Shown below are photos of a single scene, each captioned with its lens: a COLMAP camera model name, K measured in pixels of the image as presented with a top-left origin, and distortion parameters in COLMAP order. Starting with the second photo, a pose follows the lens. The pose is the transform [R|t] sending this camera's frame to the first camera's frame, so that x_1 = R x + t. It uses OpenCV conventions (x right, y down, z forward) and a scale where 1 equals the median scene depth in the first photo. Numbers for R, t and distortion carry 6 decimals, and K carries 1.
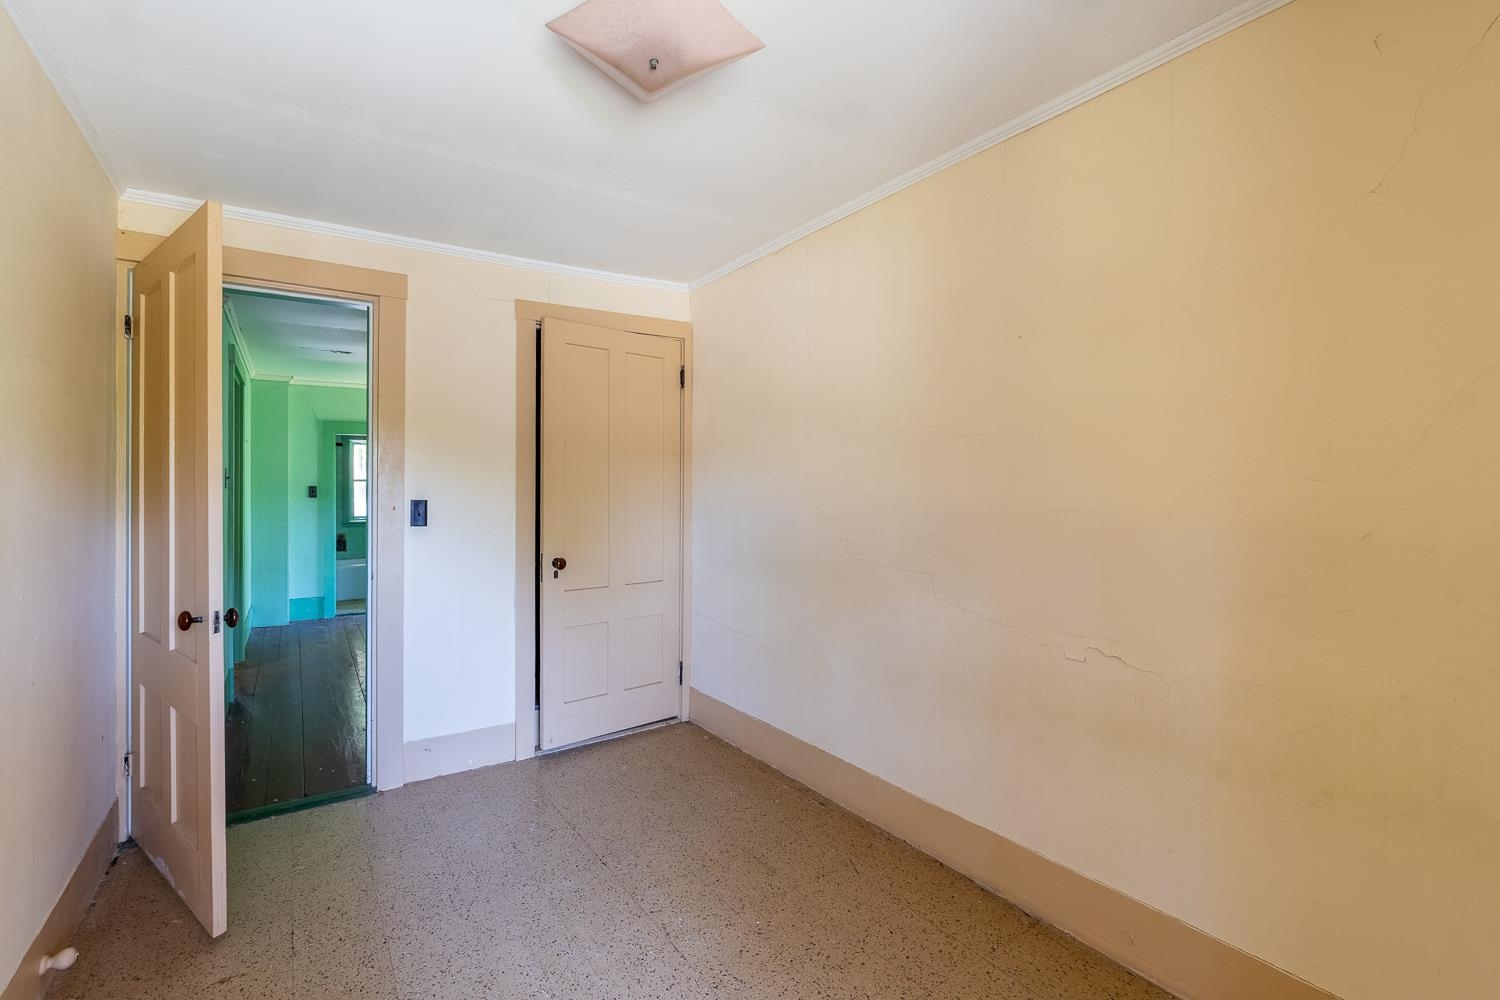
lens RADIAL K [[784.1, 0, 748.5], [0, 784.1, 481.7], [0, 0, 1]] dist [-0.001402, 0.000209]
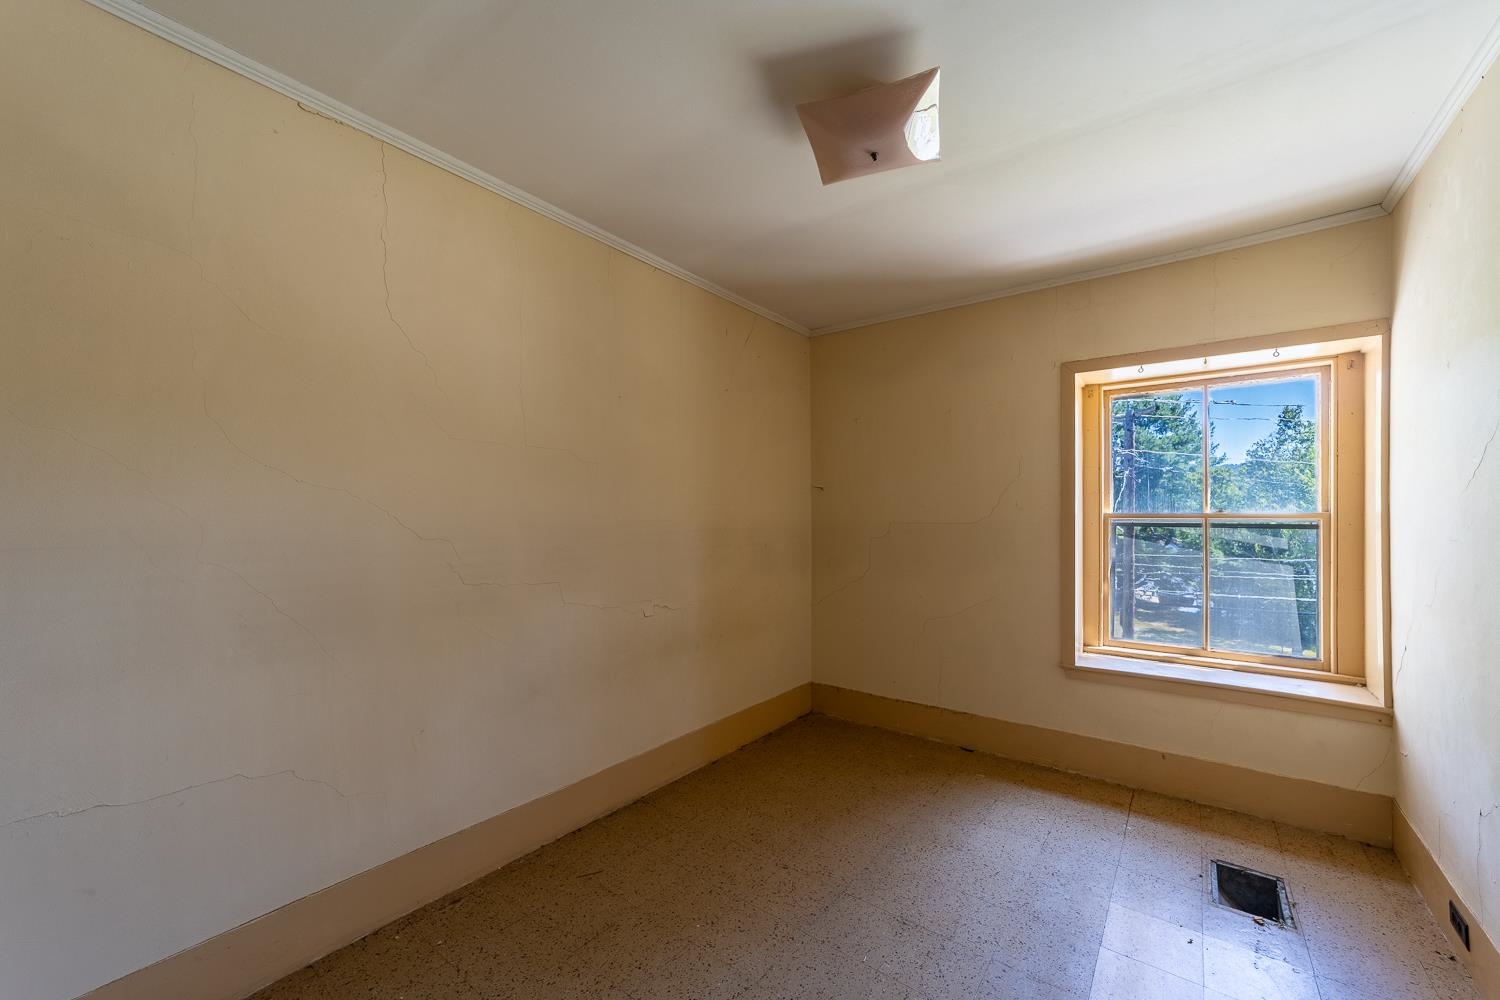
lens RADIAL K [[578.3, 0, 749.5], [0, 578.3, 503.7], [0, 0, 1]] dist [-0.024823, 0.011831]
pose [[-0.354400, 0.002255, 0.935091, -0.599280], [-0.015104, 0.999853, -0.008135, 0.010040], [-0.934972, -0.017007, -0.354314, 1.012511]]
